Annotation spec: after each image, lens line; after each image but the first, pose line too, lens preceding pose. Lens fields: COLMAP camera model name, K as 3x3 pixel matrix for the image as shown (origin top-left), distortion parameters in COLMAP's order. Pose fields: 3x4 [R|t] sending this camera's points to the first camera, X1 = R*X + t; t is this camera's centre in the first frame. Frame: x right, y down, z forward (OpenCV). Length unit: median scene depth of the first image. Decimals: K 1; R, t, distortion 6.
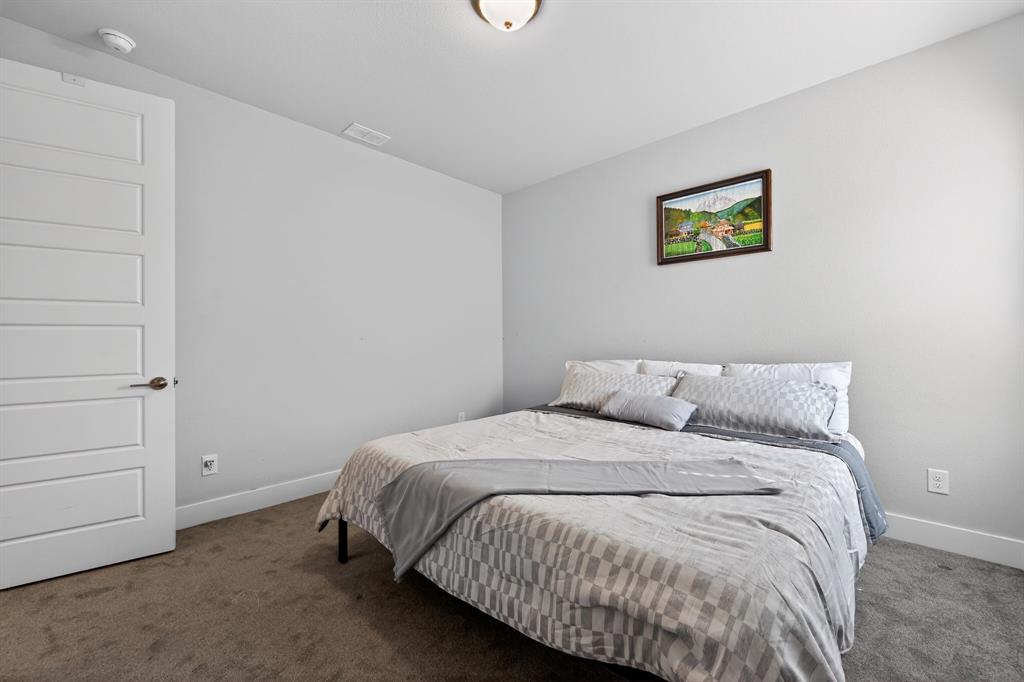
lens RADIAL K [[400.8, 0, 514.3], [0, 400.8, 336.1], [0, 0, 1]] dist [0.003694, 0.000414]
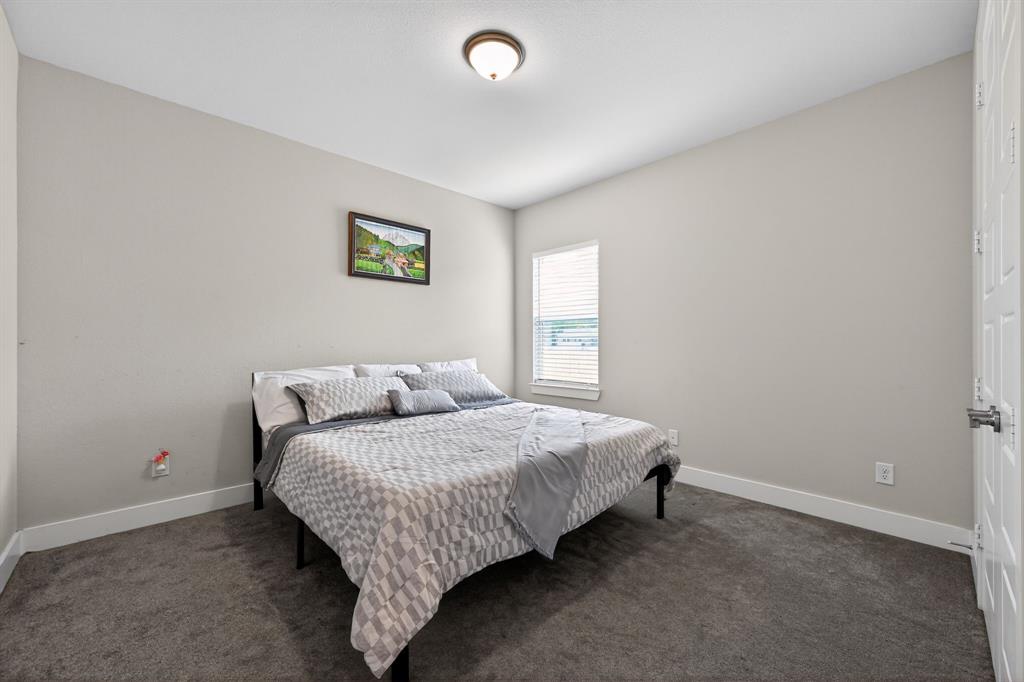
lens RADIAL K [[400.8, 0, 514.3], [0, 400.8, 346.2], [0, 0, 1]] dist [0.003694, 0.000414]
pose [[0.069855, 0.001125, 0.997557, -0.763425], [-0.007804, 0.999969, -0.000581, 0.008522], [-0.997527, -0.007745, 0.069861, 0.553171]]
